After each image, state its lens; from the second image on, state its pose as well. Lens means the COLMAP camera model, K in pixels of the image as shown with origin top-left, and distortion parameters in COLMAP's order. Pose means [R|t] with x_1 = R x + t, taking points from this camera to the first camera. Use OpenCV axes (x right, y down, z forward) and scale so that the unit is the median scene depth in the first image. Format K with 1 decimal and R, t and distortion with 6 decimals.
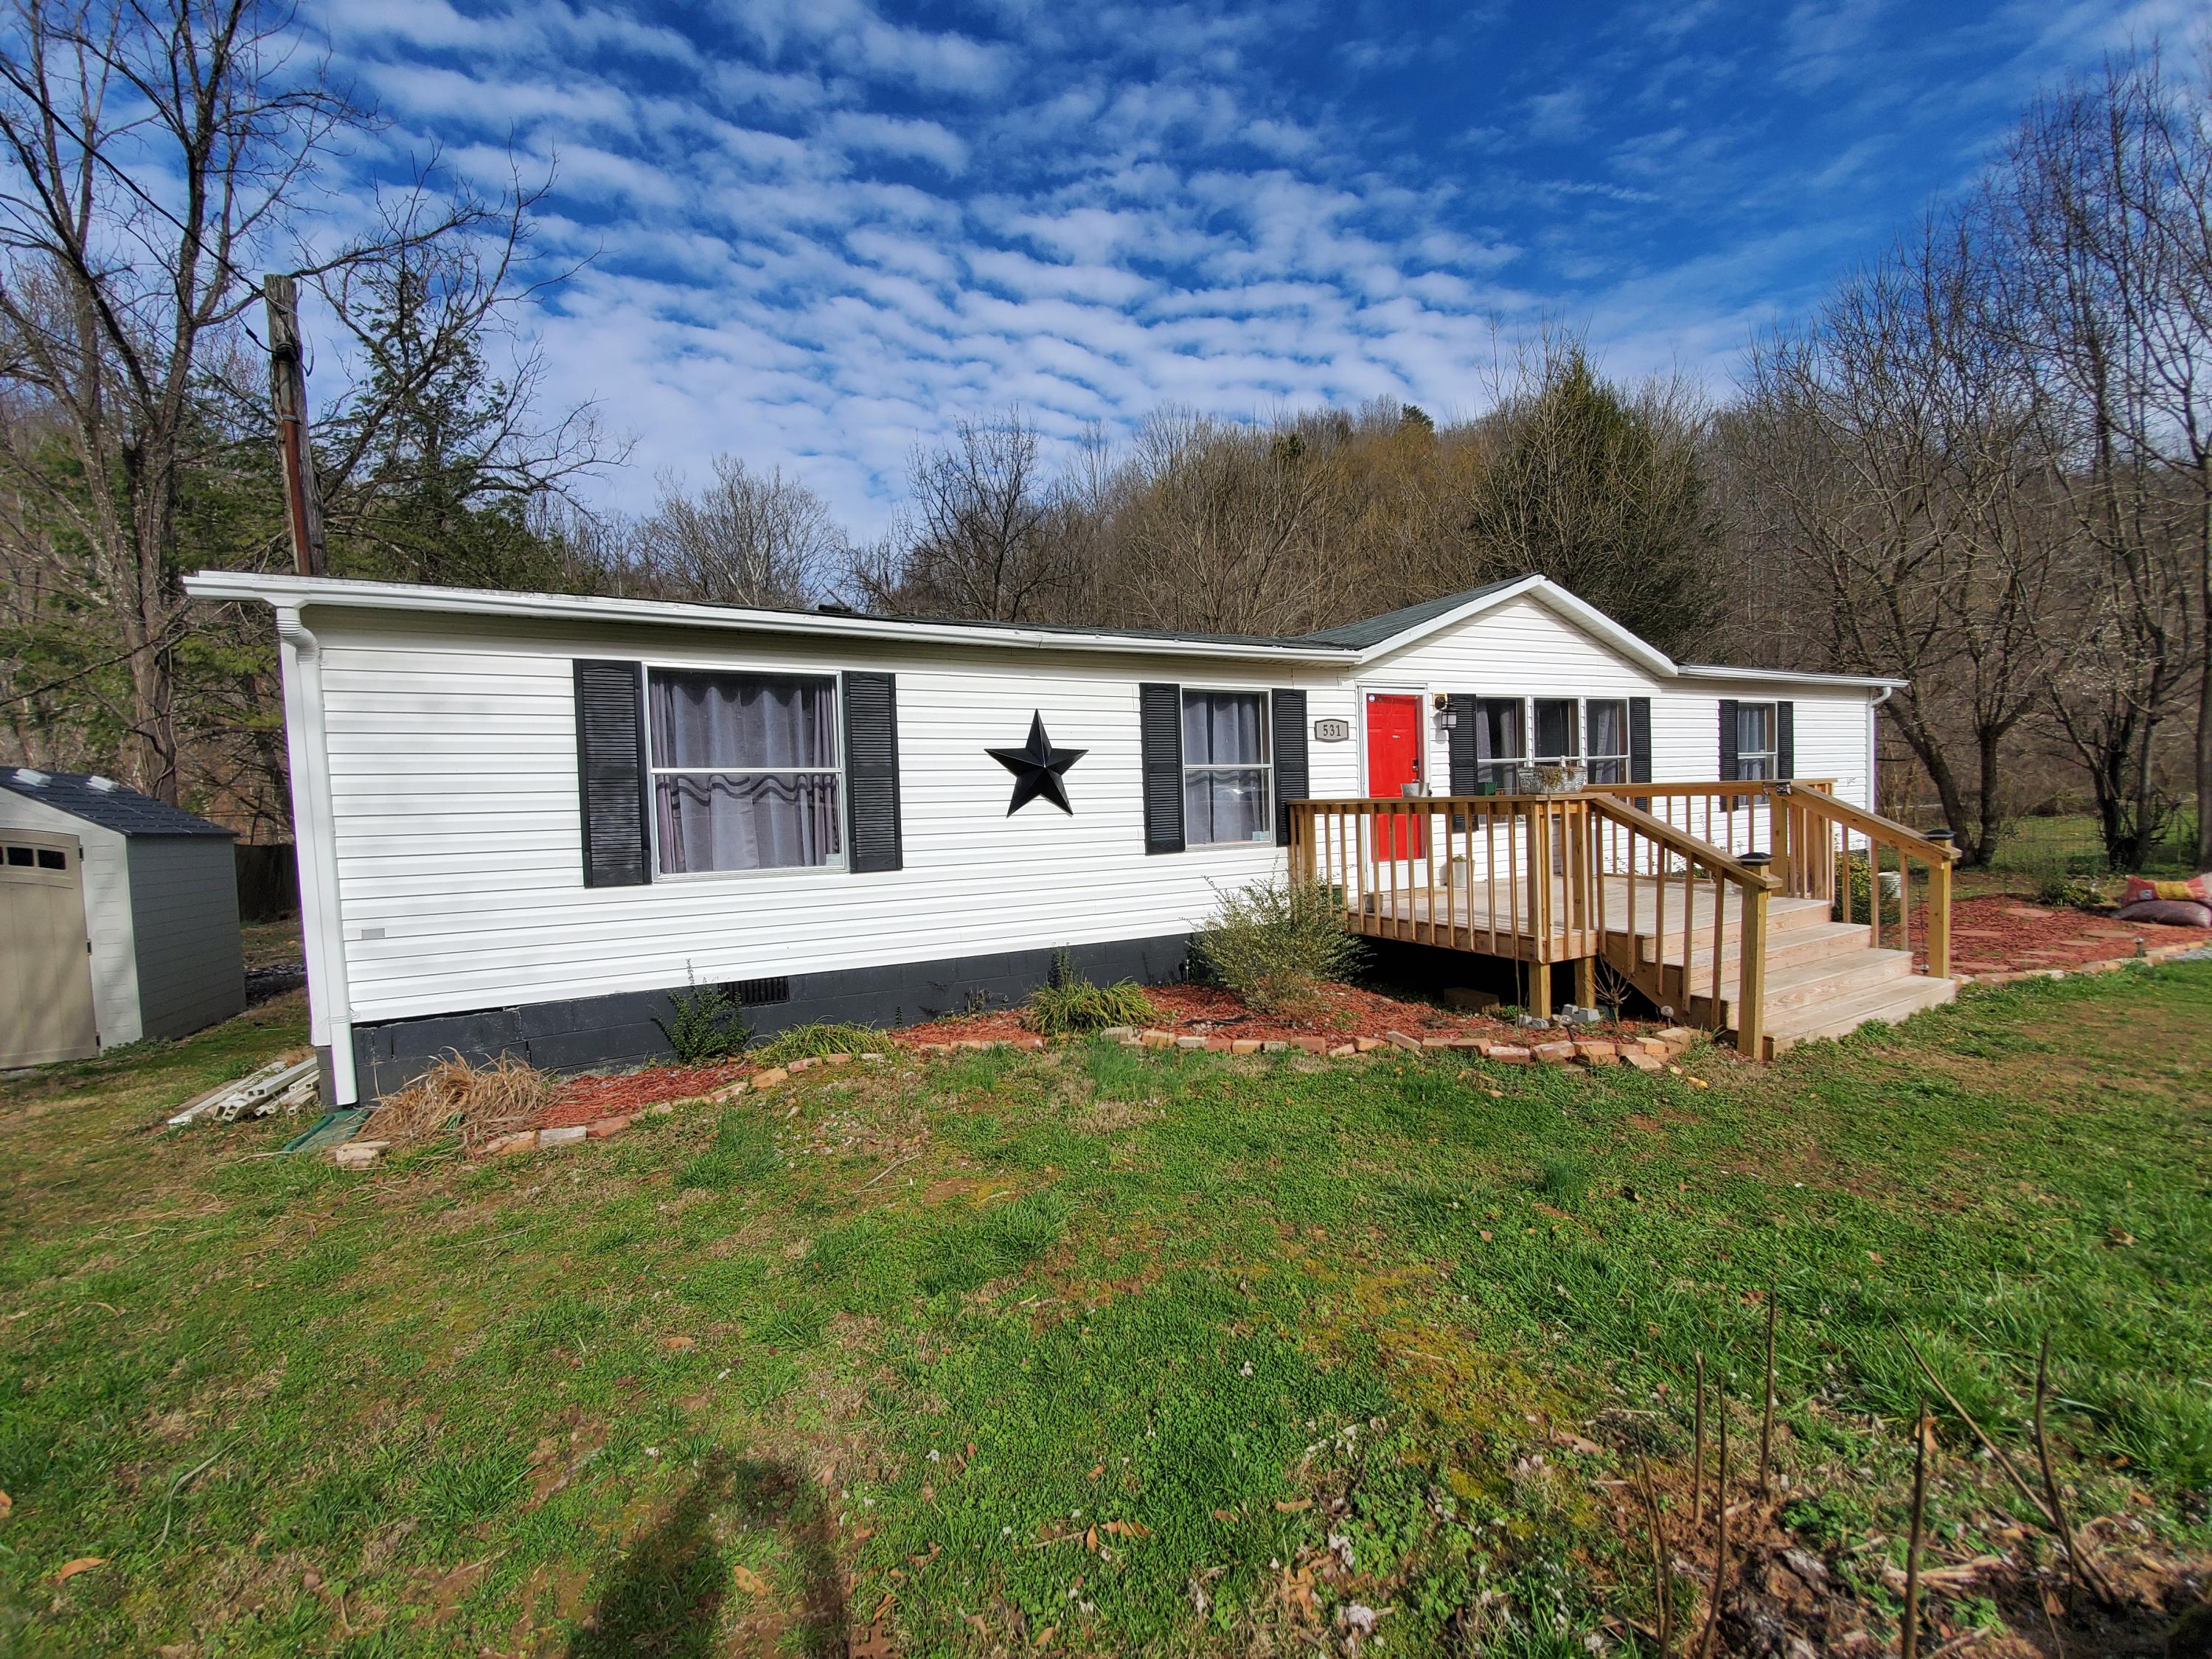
lens RADIAL K [[867.8, 0, 1116.4], [0, 867.8, 840.6], [0, 0, 1]] dist [0.009836, -0.013878]
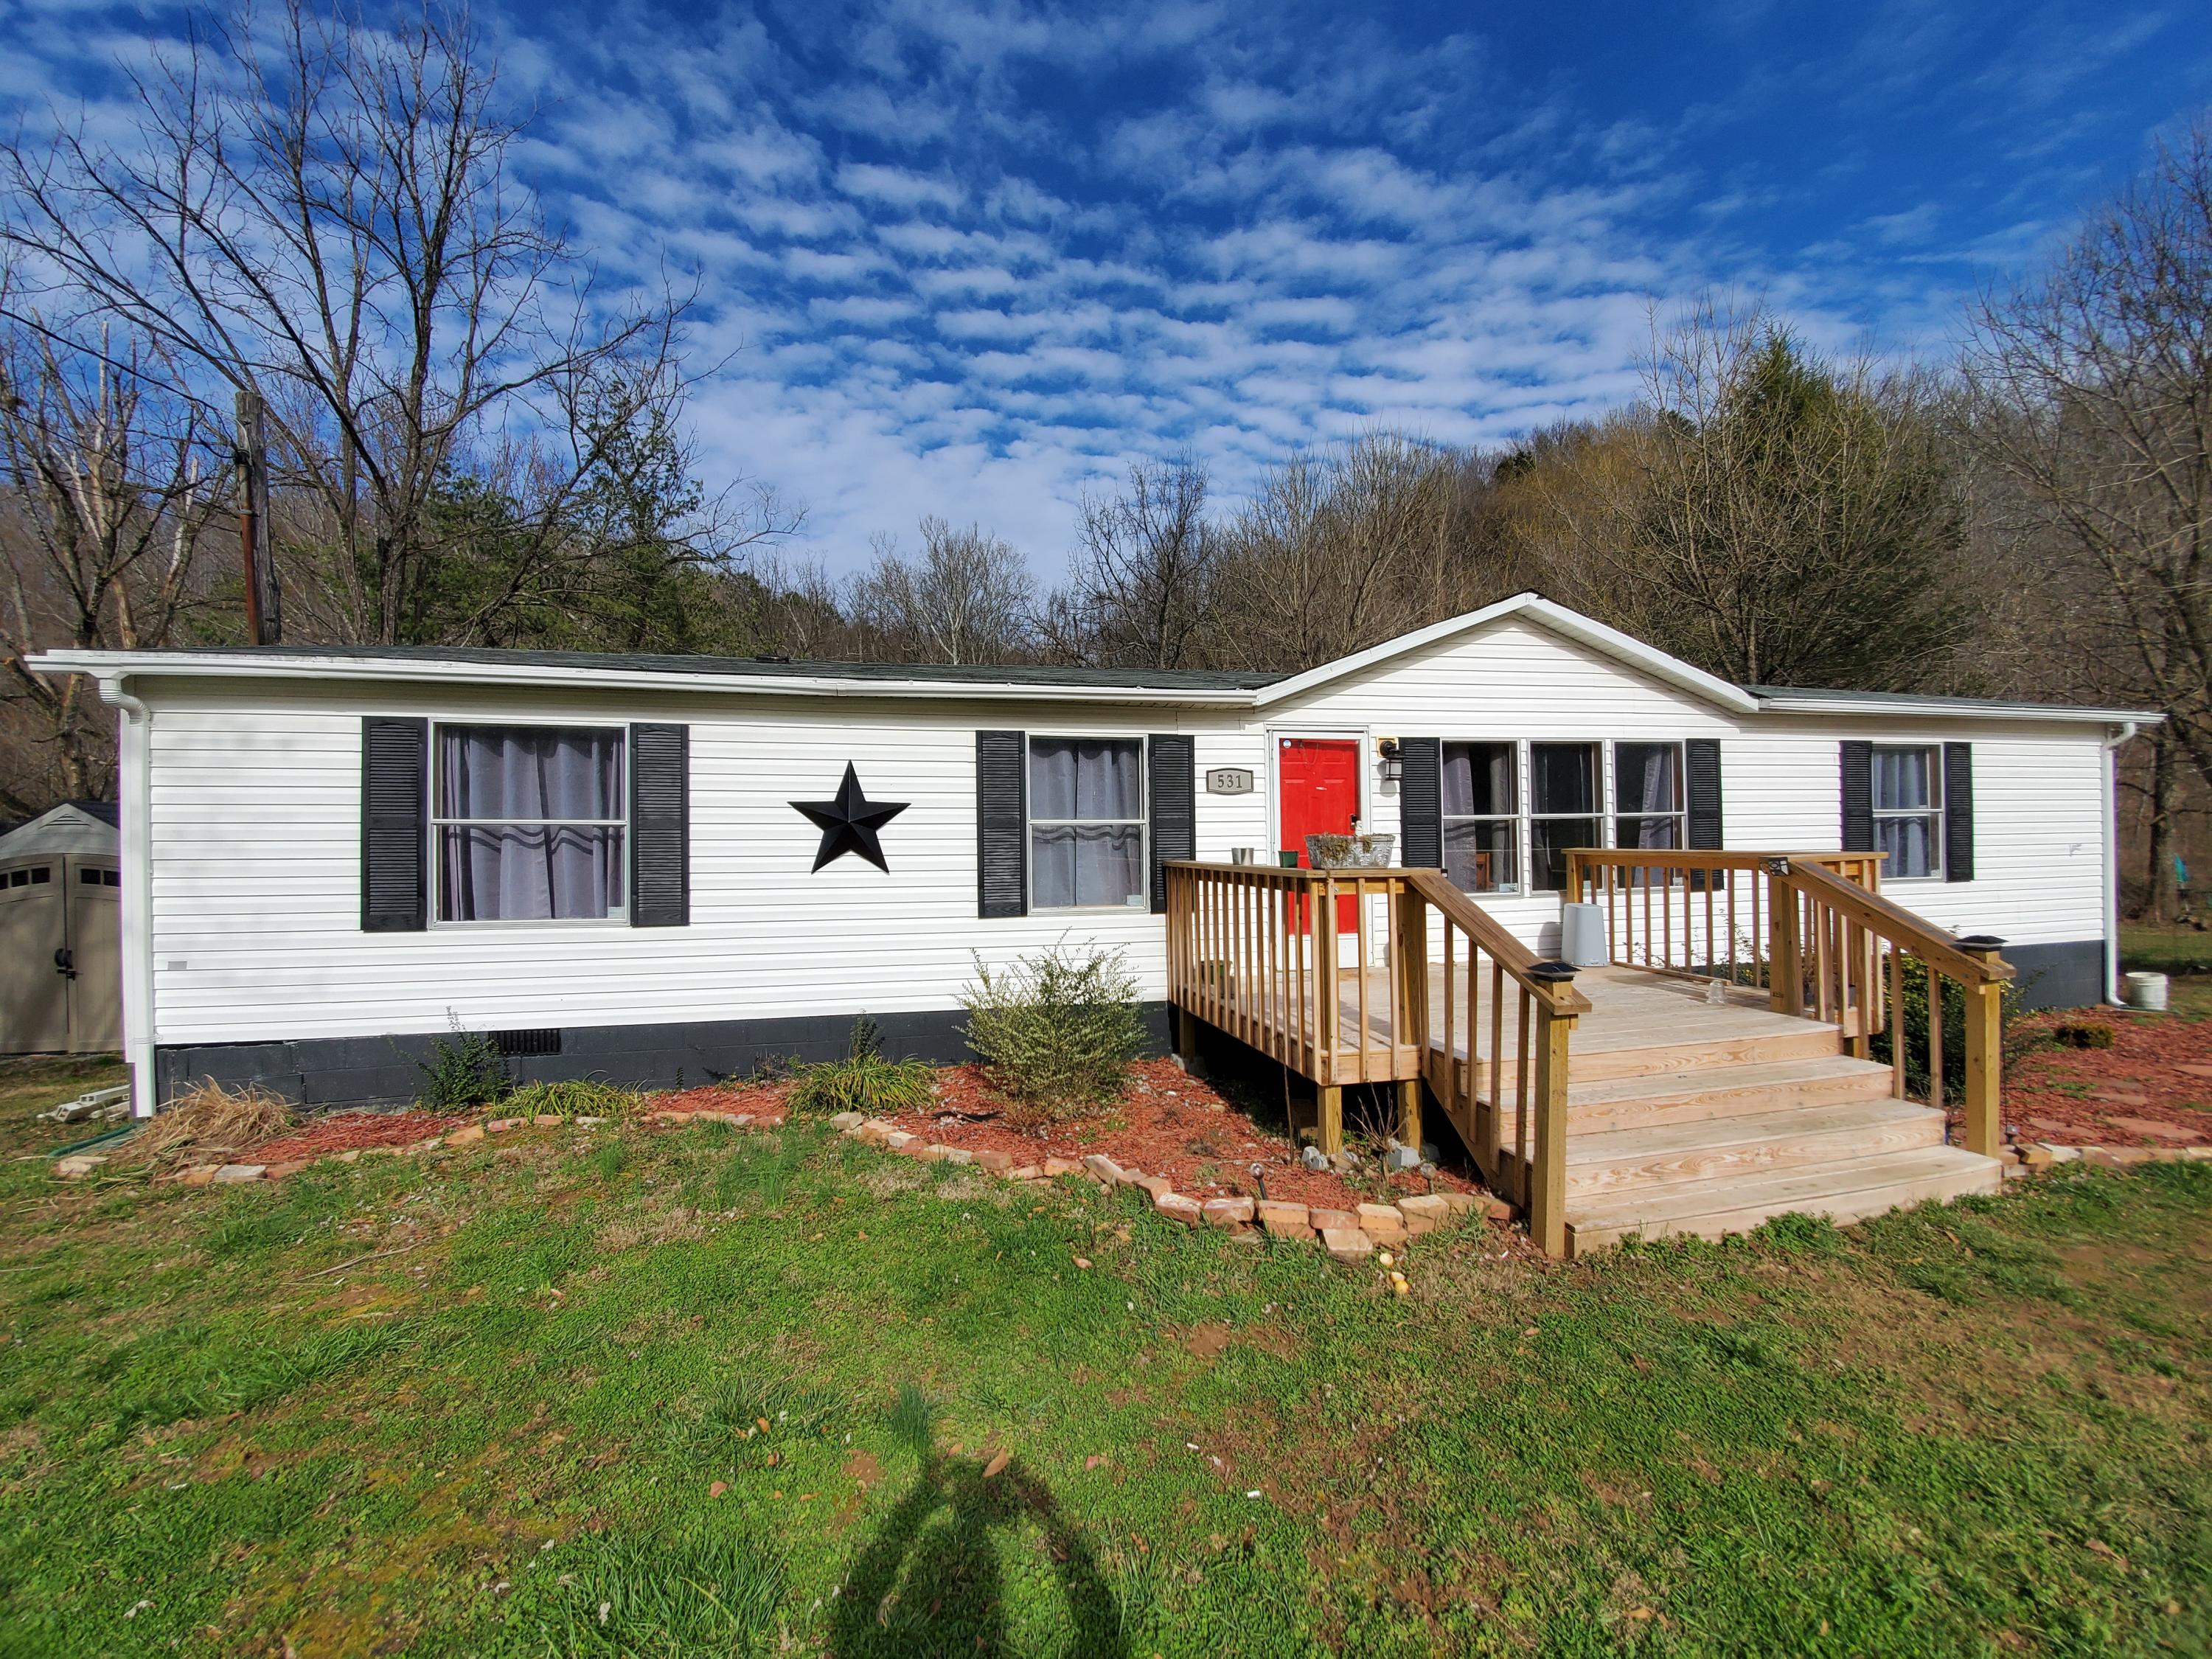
lens RADIAL K [[867.8, 0, 1116.4], [0, 867.8, 840.6], [0, 0, 1]] dist [0.009836, -0.013878]
pose [[0.968995, 0.020291, -0.246245, 0.456799], [-0.031814, 0.998573, -0.042905, -0.034768], [0.245023, 0.049409, 0.968257, 0.173430]]
